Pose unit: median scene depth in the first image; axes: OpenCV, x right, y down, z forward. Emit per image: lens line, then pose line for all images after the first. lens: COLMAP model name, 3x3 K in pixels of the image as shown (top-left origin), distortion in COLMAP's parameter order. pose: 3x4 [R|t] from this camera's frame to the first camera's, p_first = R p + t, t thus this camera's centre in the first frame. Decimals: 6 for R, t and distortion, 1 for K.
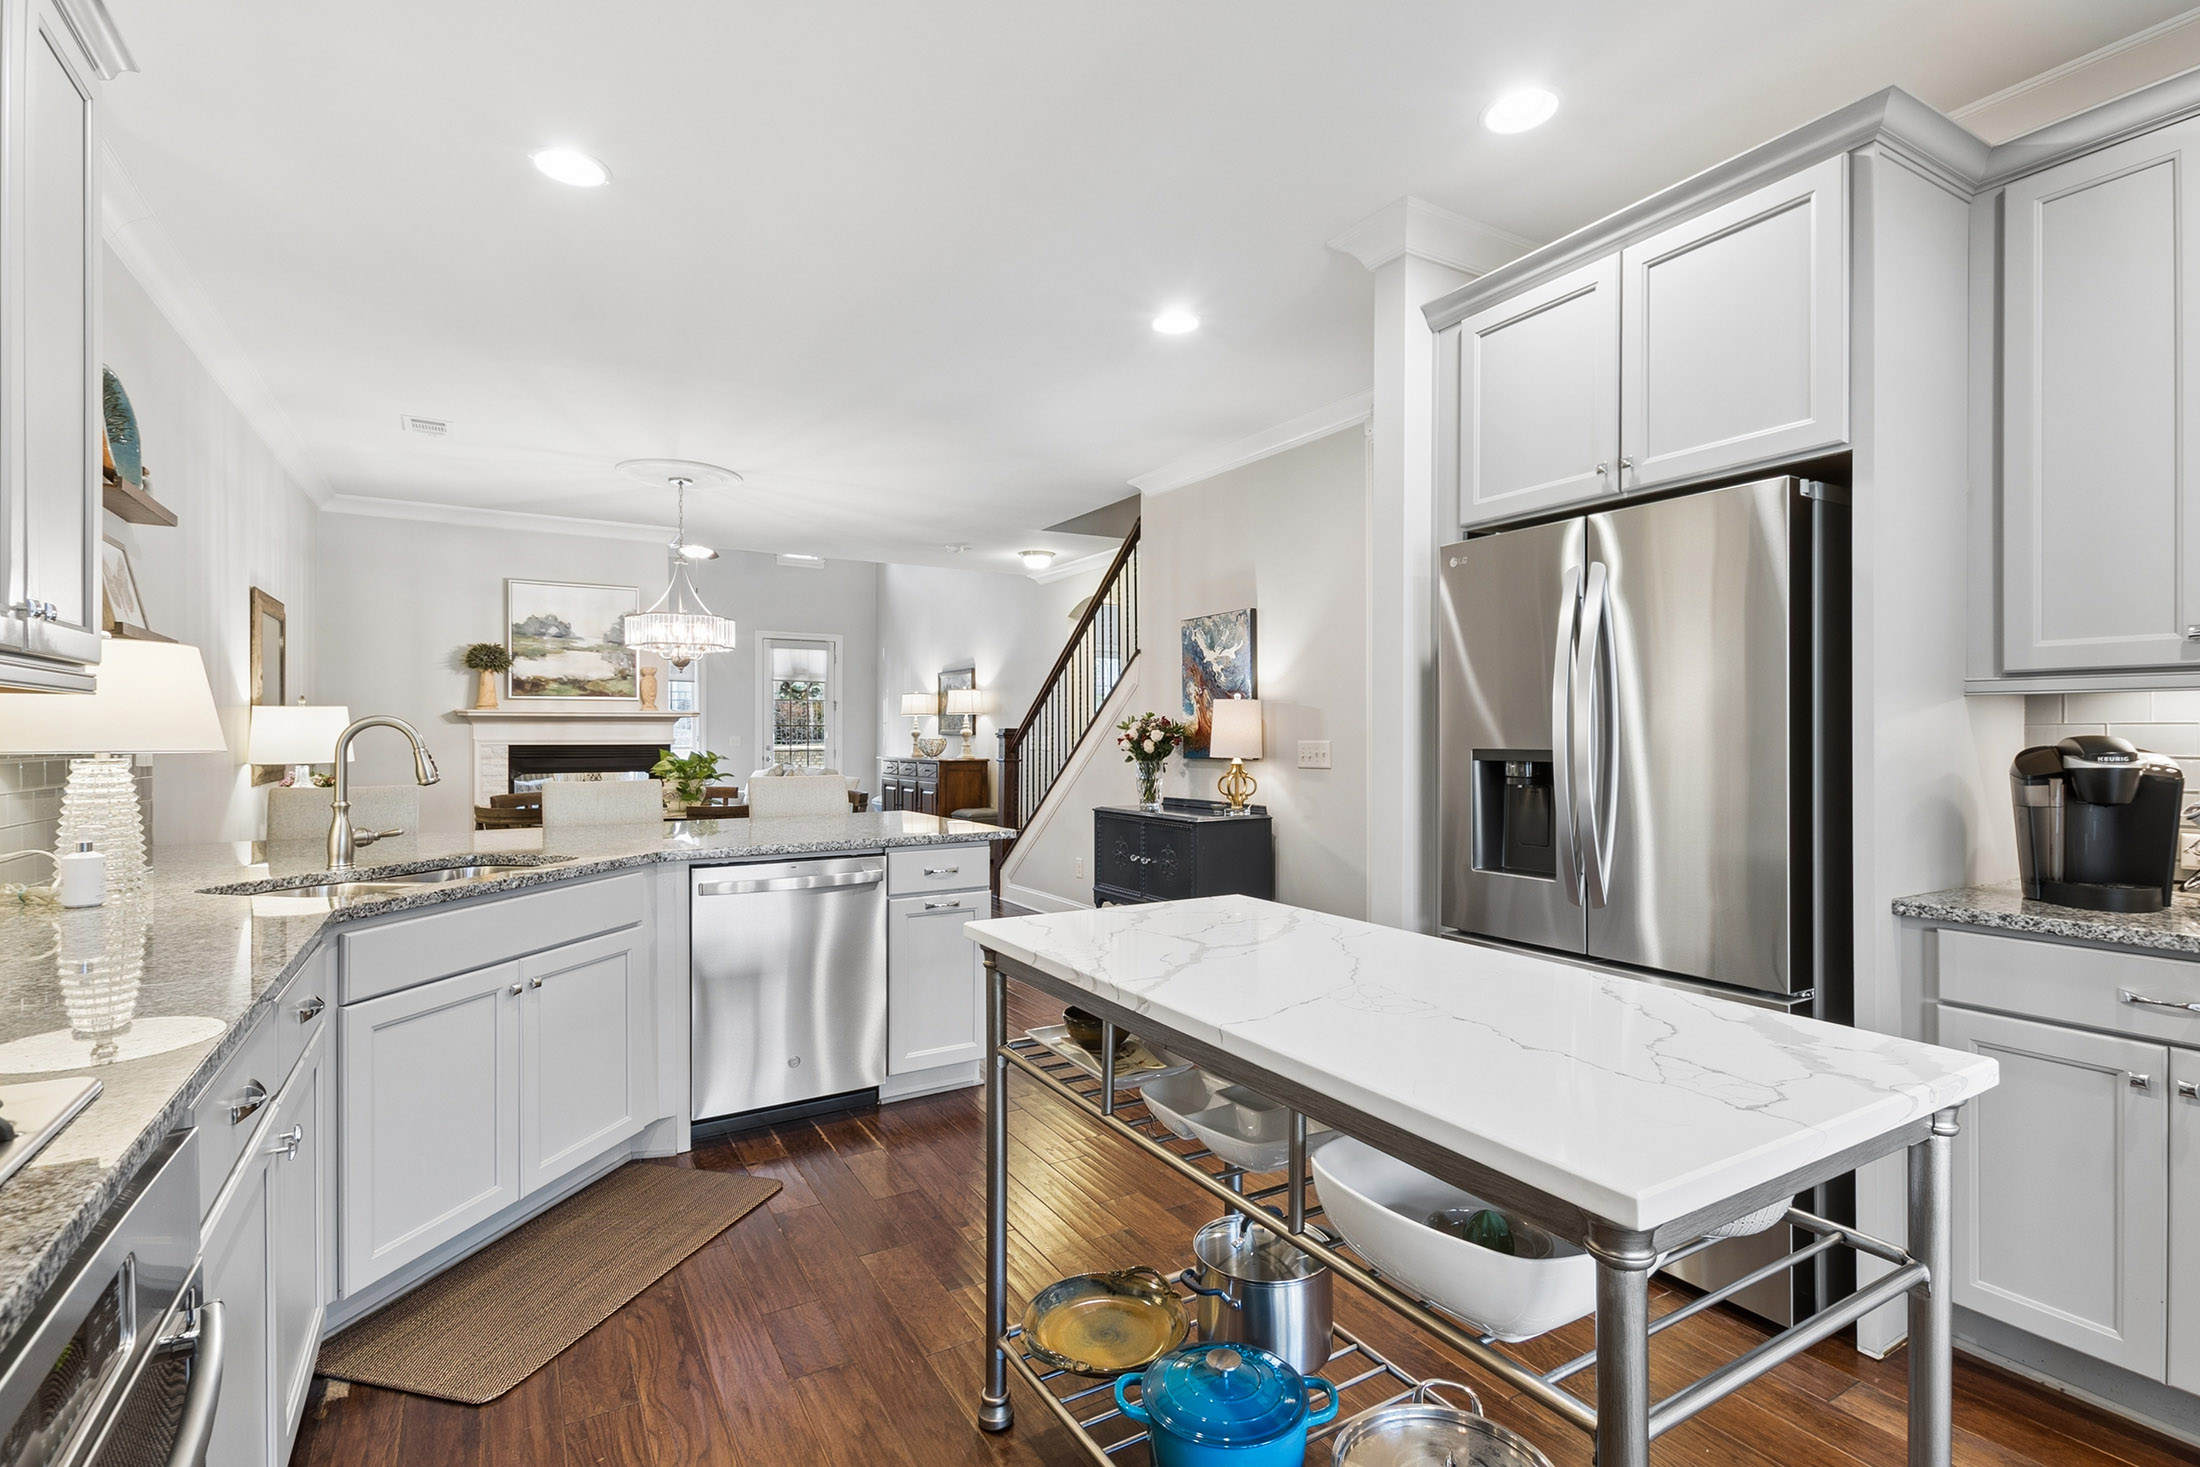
lens RADIAL K [[1034.7, 0, 1111.6], [0, 1034.7, 739.3], [0, 0, 1]] dist [0.002094, -0.000217]
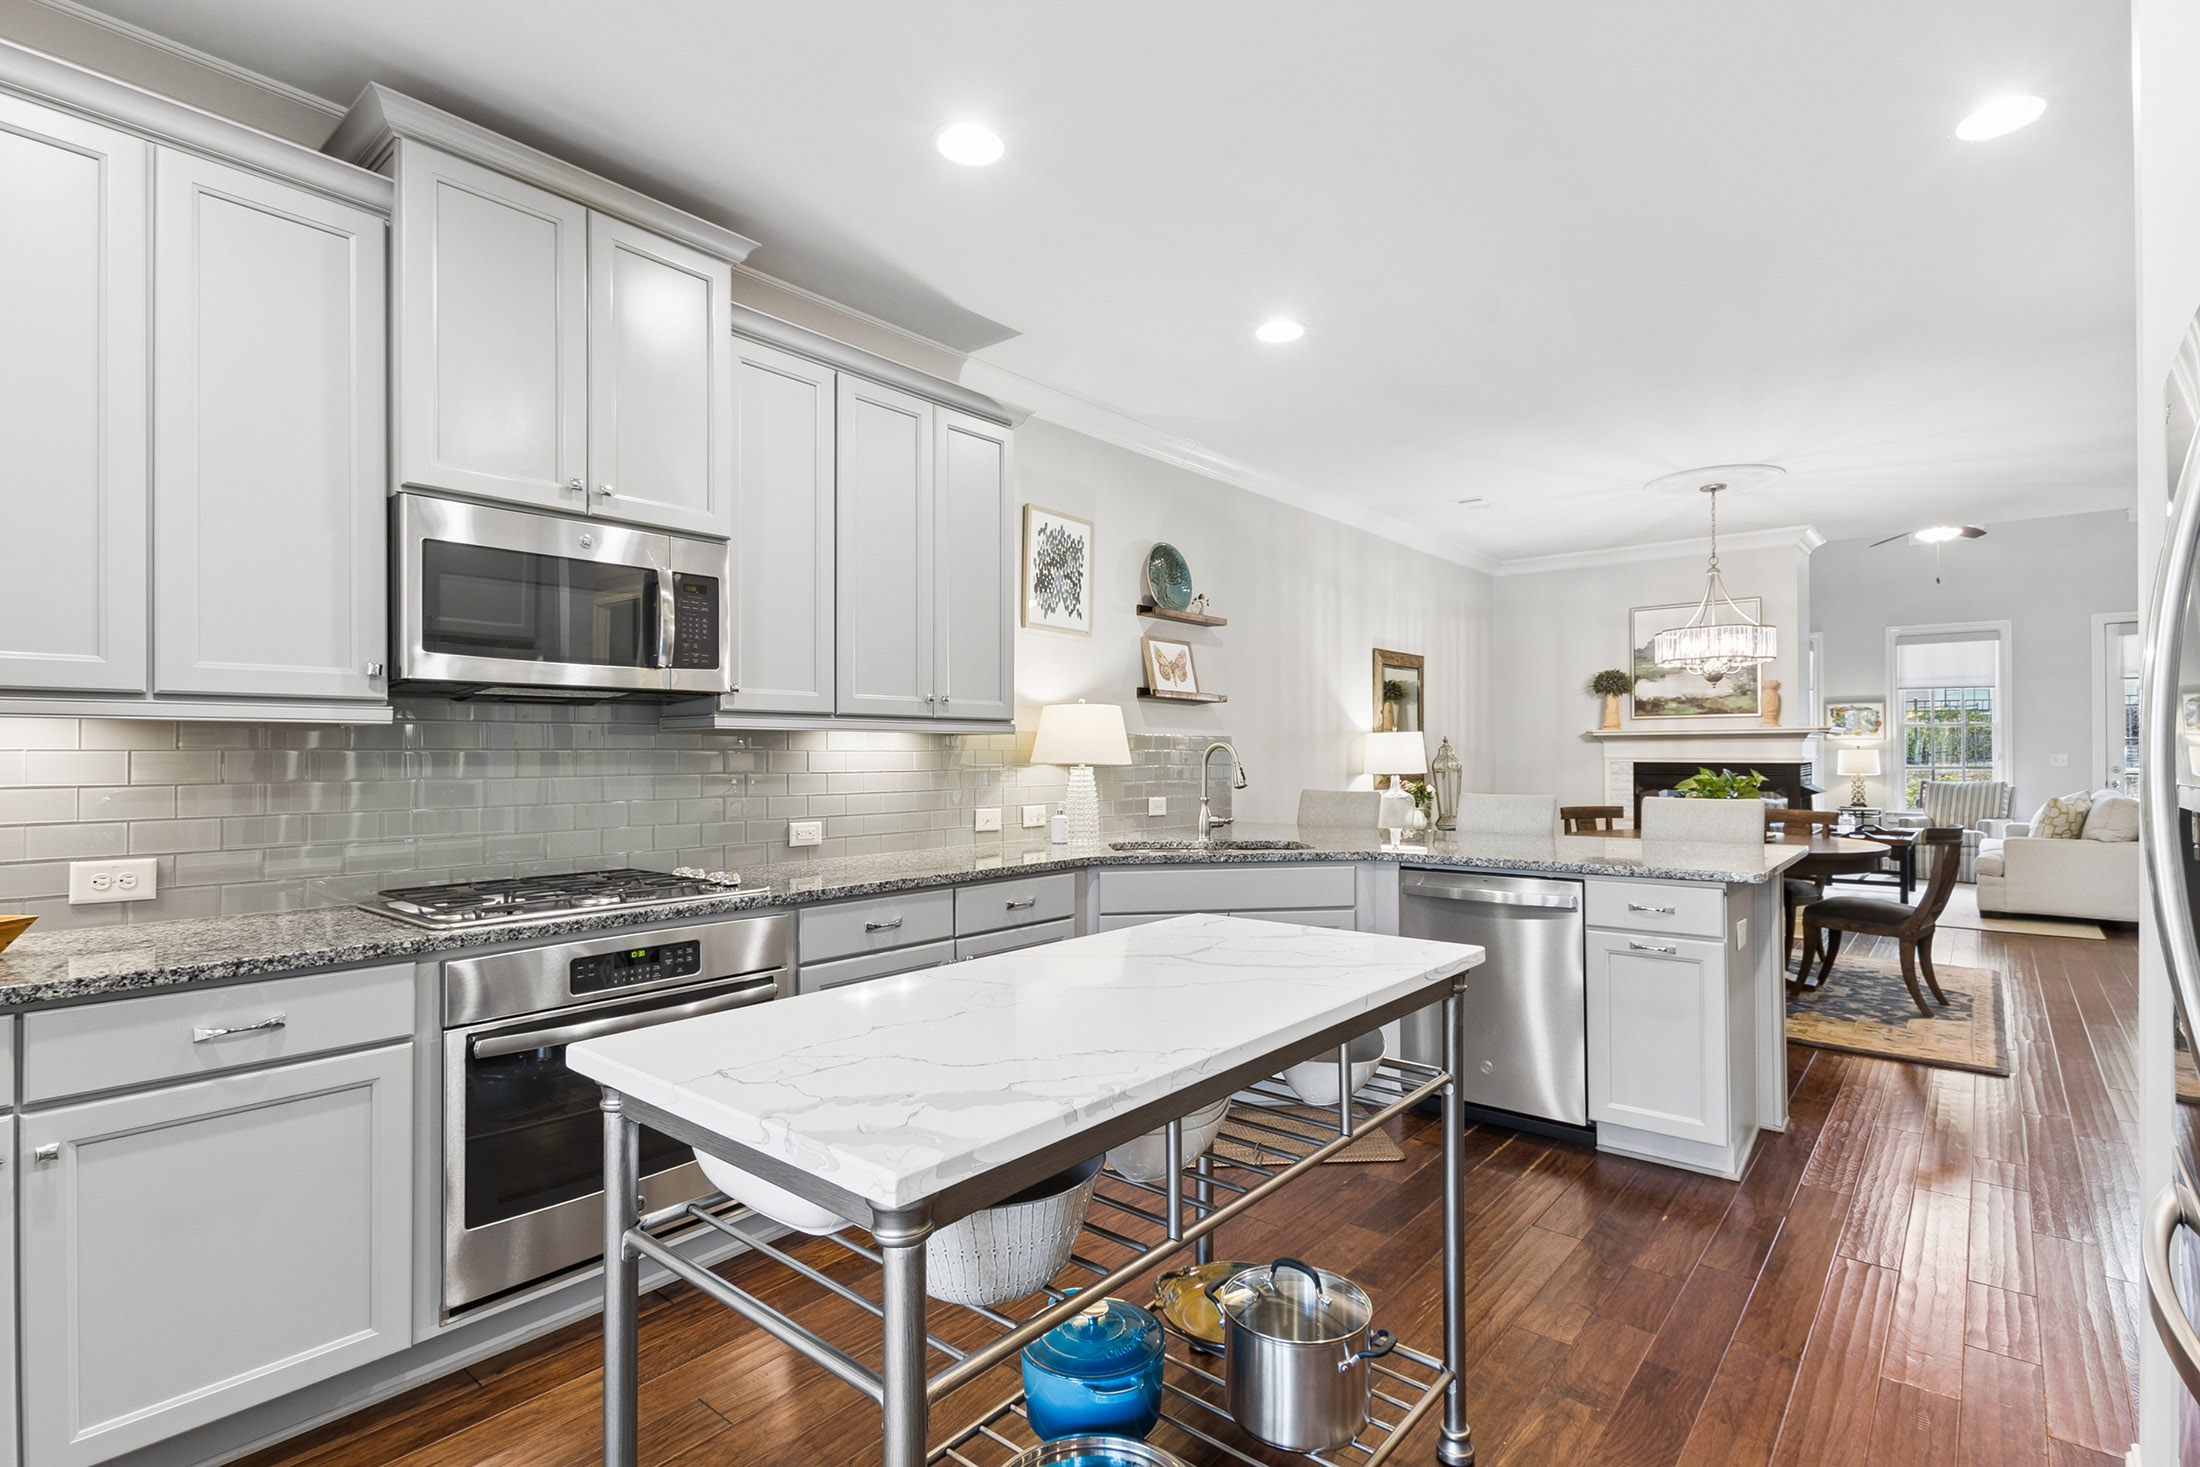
lens RADIAL K [[1034.7, 0, 1111.6], [0, 1034.7, 739.3], [0, 0, 1]] dist [0.002094, -0.000217]
pose [[0.318265, -0.012257, -0.947922, 0.270265], [-0.002315, 0.999903, -0.013706, -0.002256], [0.947999, 0.006557, 0.318206, 0.143563]]
